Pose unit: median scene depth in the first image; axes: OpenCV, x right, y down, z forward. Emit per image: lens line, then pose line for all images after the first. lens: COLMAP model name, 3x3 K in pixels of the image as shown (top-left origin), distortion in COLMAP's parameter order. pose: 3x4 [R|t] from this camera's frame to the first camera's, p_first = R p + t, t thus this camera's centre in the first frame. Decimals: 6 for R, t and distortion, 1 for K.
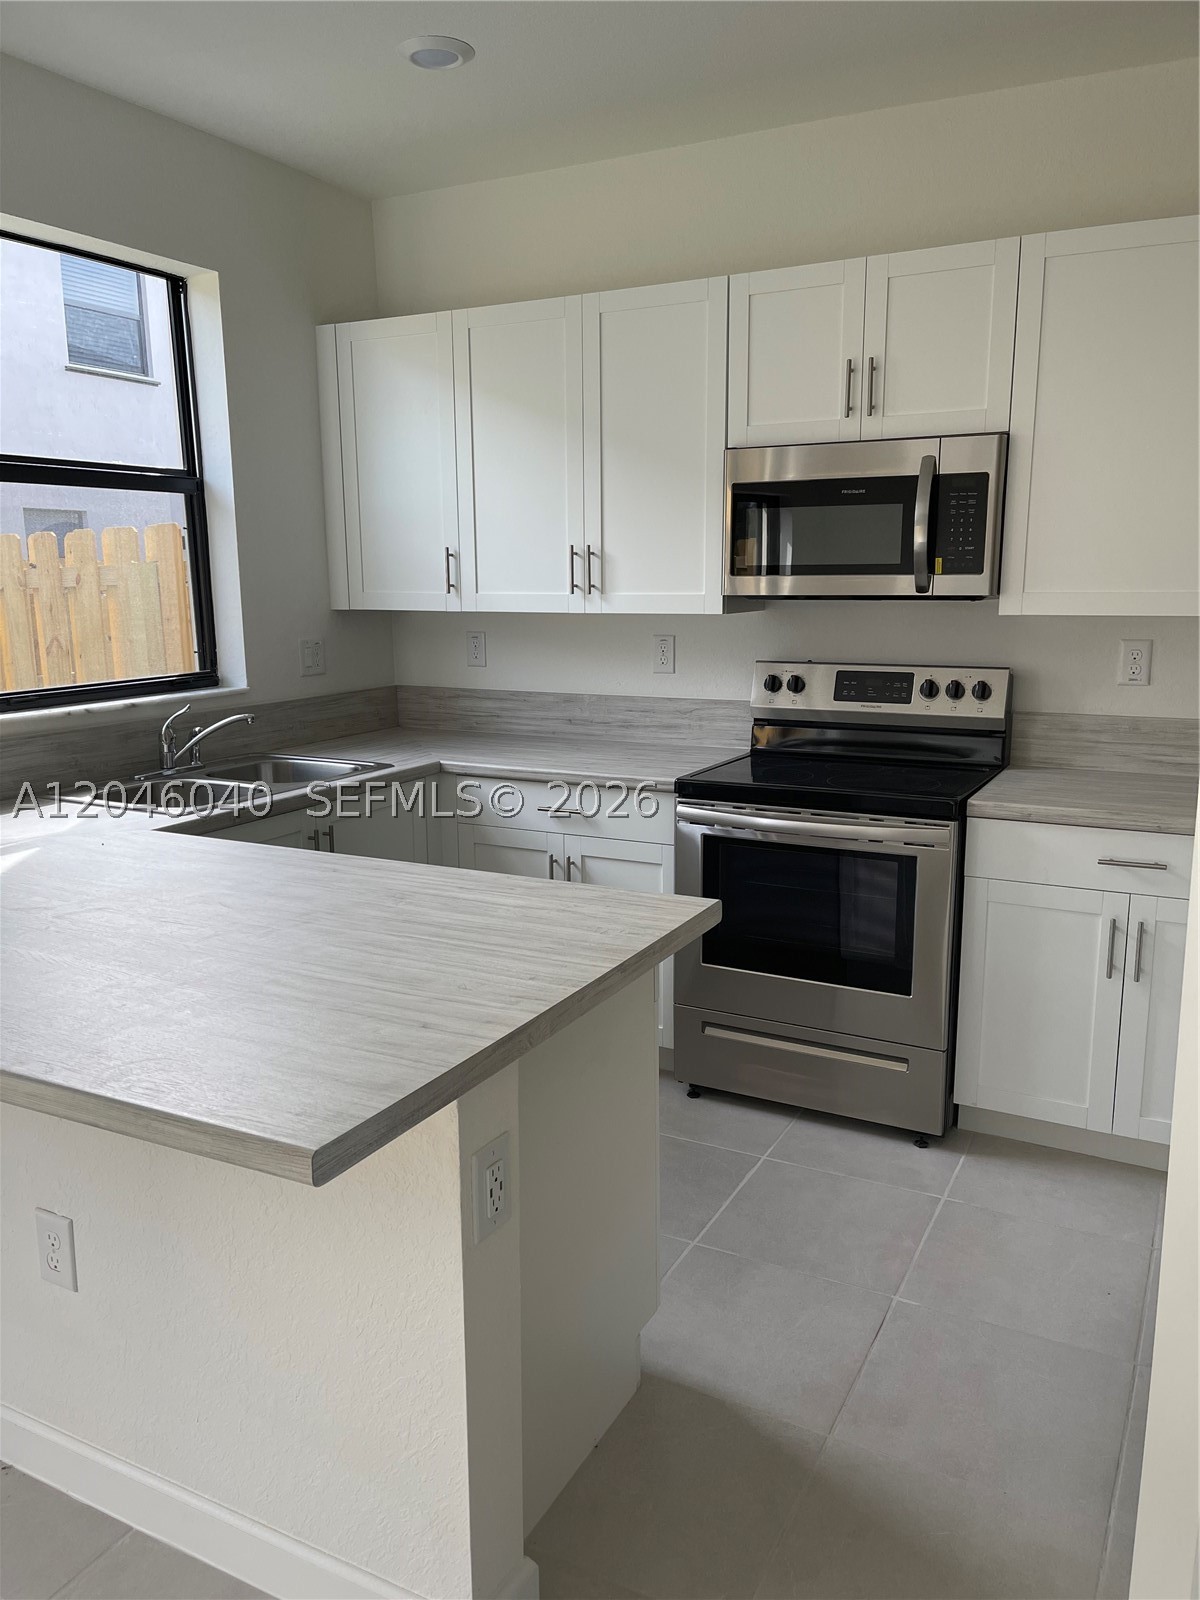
lens RADIAL K [[1214.8, 0, 599.6], [0, 1214.8, 809.4], [0, 0, 1]] dist [0.068708, -0.094988]
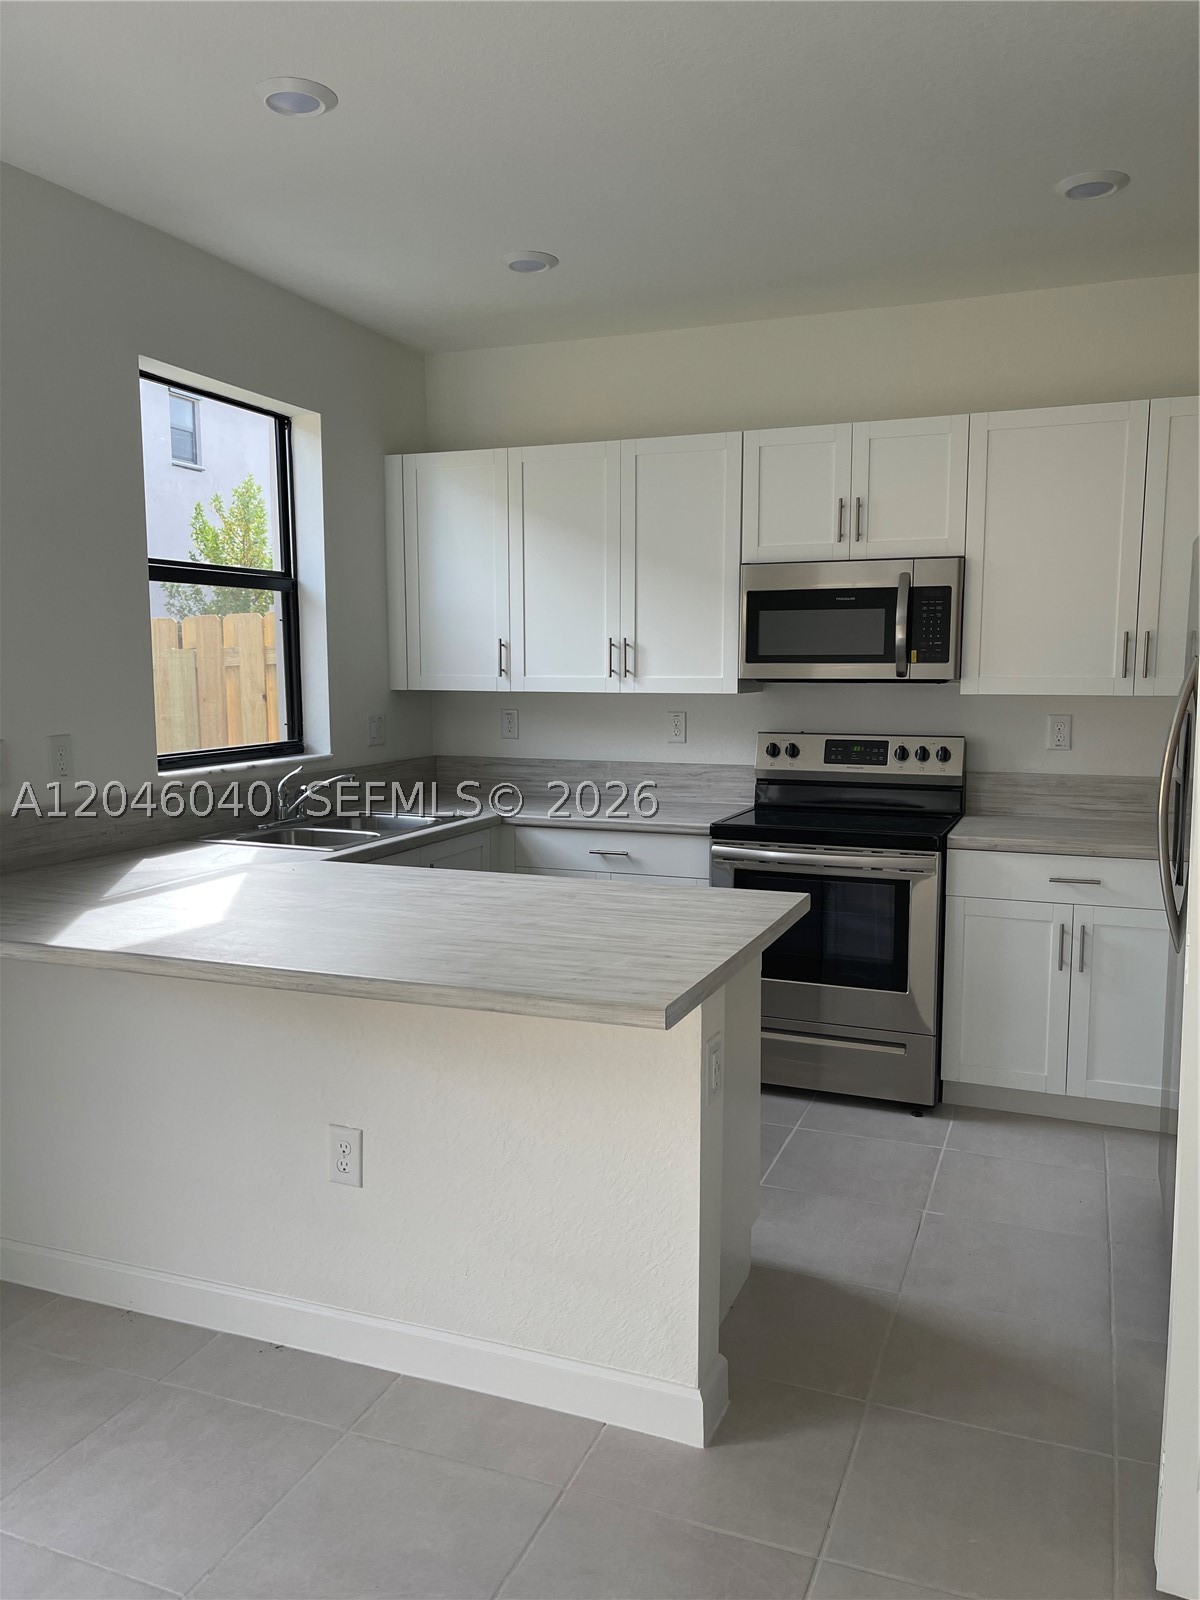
lens RADIAL K [[1214.8, 0, 610.8], [0, 1214.8, 797.0], [0, 0, 1]] dist [0.068708, -0.094988]
pose [[0.993960, -0.003660, 0.109685, -0.172972], [0.012960, 0.996365, -0.084192, 0.050096], [-0.108978, 0.085105, 0.990394, -0.215167]]
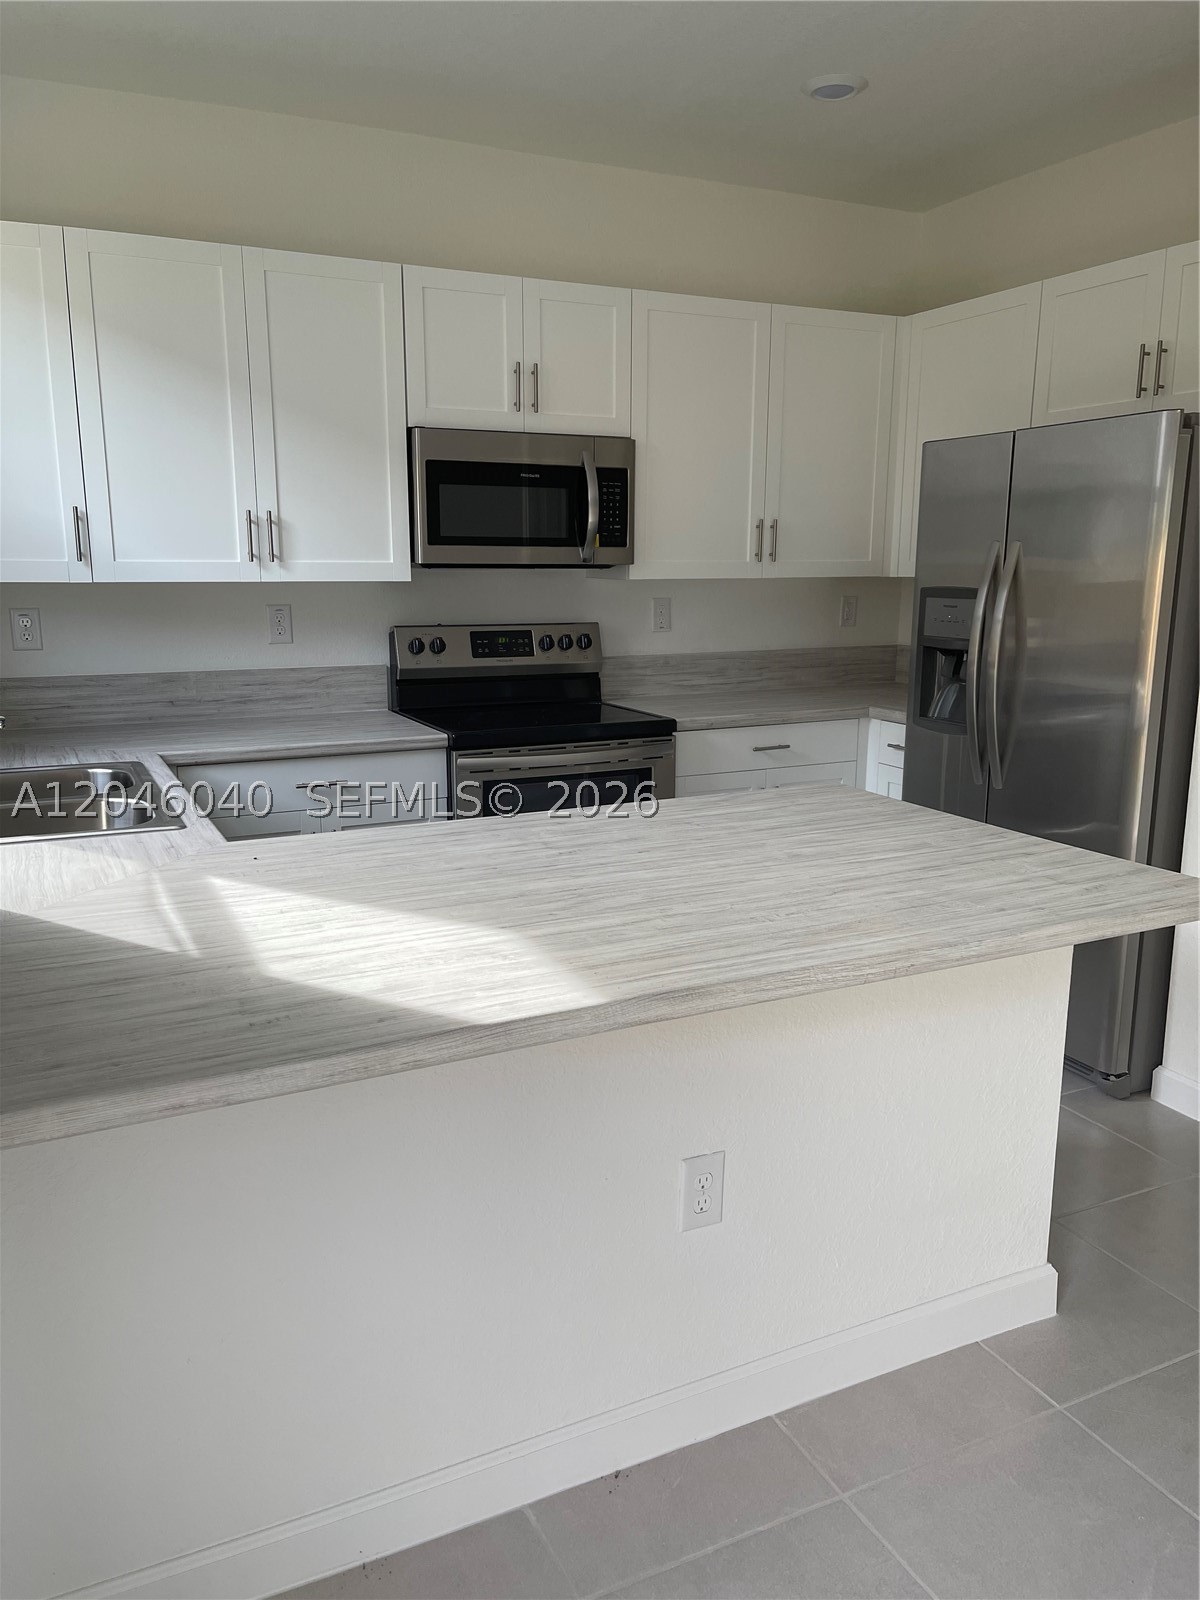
lens RADIAL K [[1214.8, 0, 600.4], [0, 1214.8, 806.3], [0, 0, 1]] dist [0.068708, -0.094988]
pose [[0.588616, -0.154403, 0.793531, -0.718834], [0.147636, 0.985614, 0.082267, -0.030851], [-0.794818, 0.068730, 0.602943, 0.248709]]
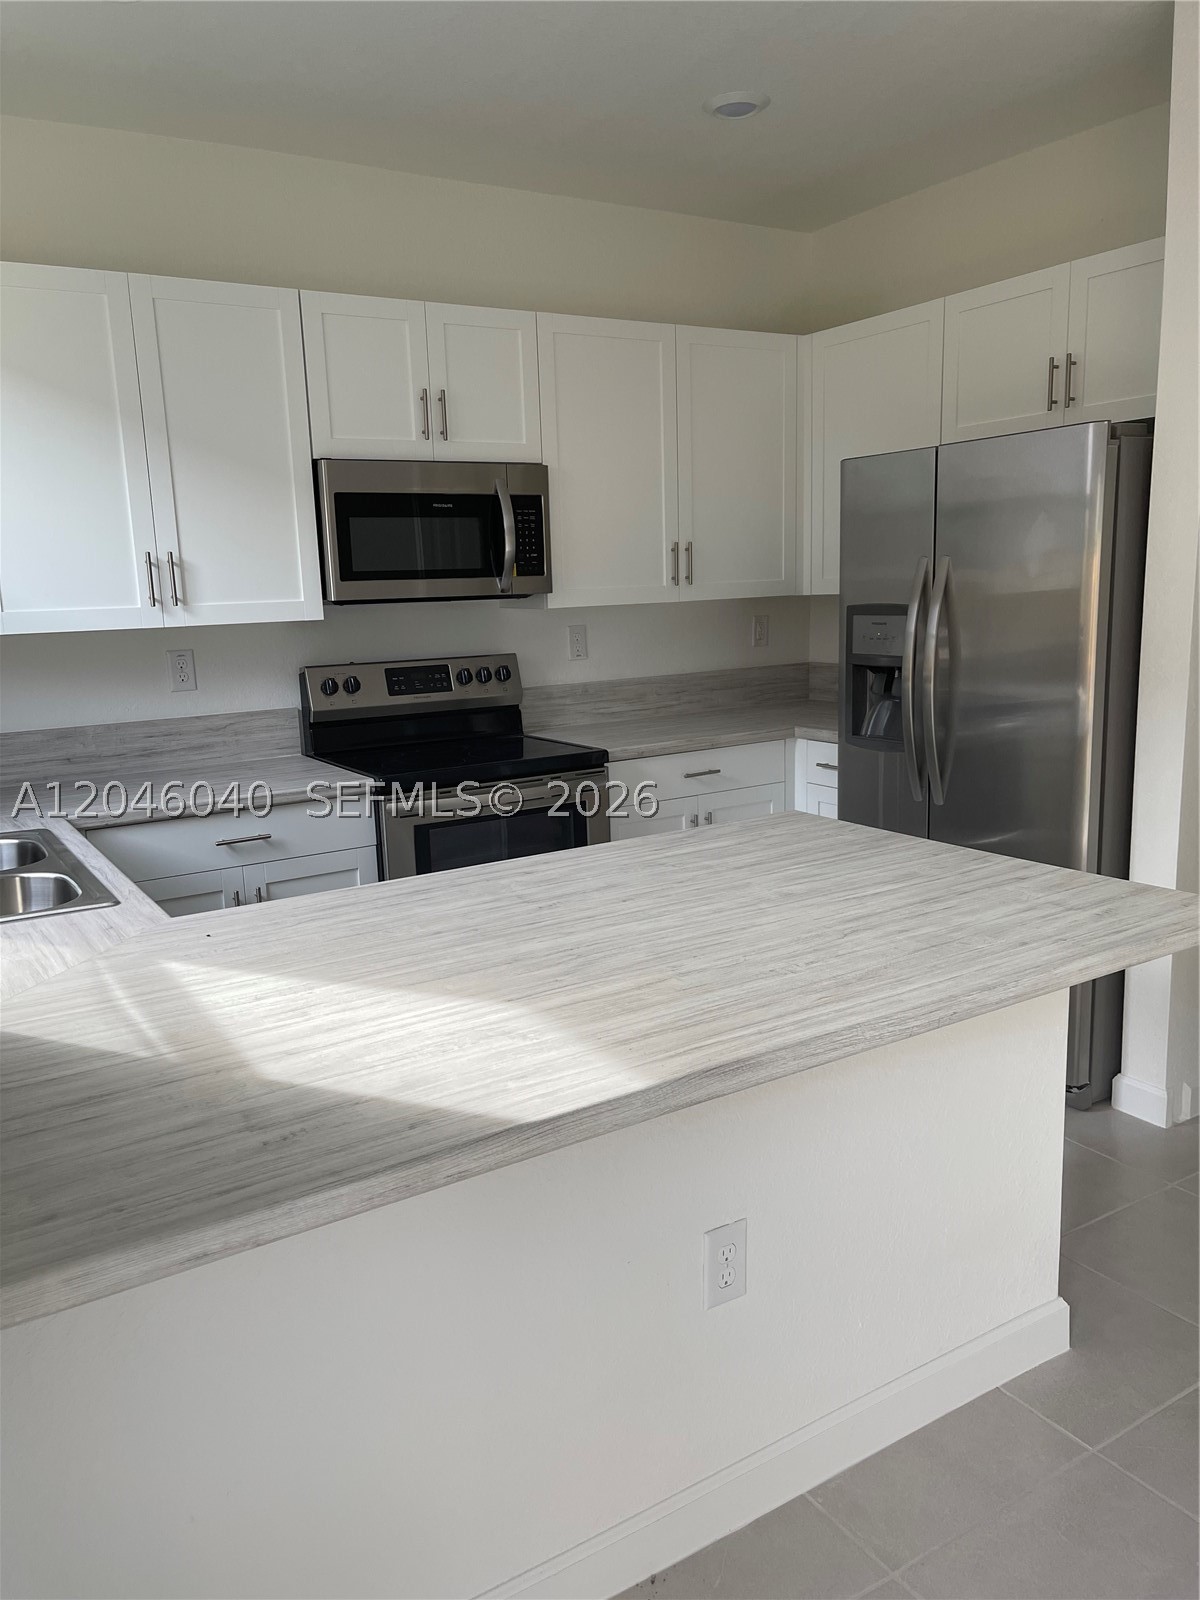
lens RADIAL K [[1214.8, 0, 592.6], [0, 1214.8, 804.2], [0, 0, 1]] dist [0.068708, -0.094988]
pose [[0.502064, -0.169720, 0.848014, -0.713767], [0.195073, 0.977509, 0.080145, -0.050494], [-0.842543, 0.125186, 0.523879, 0.312953]]
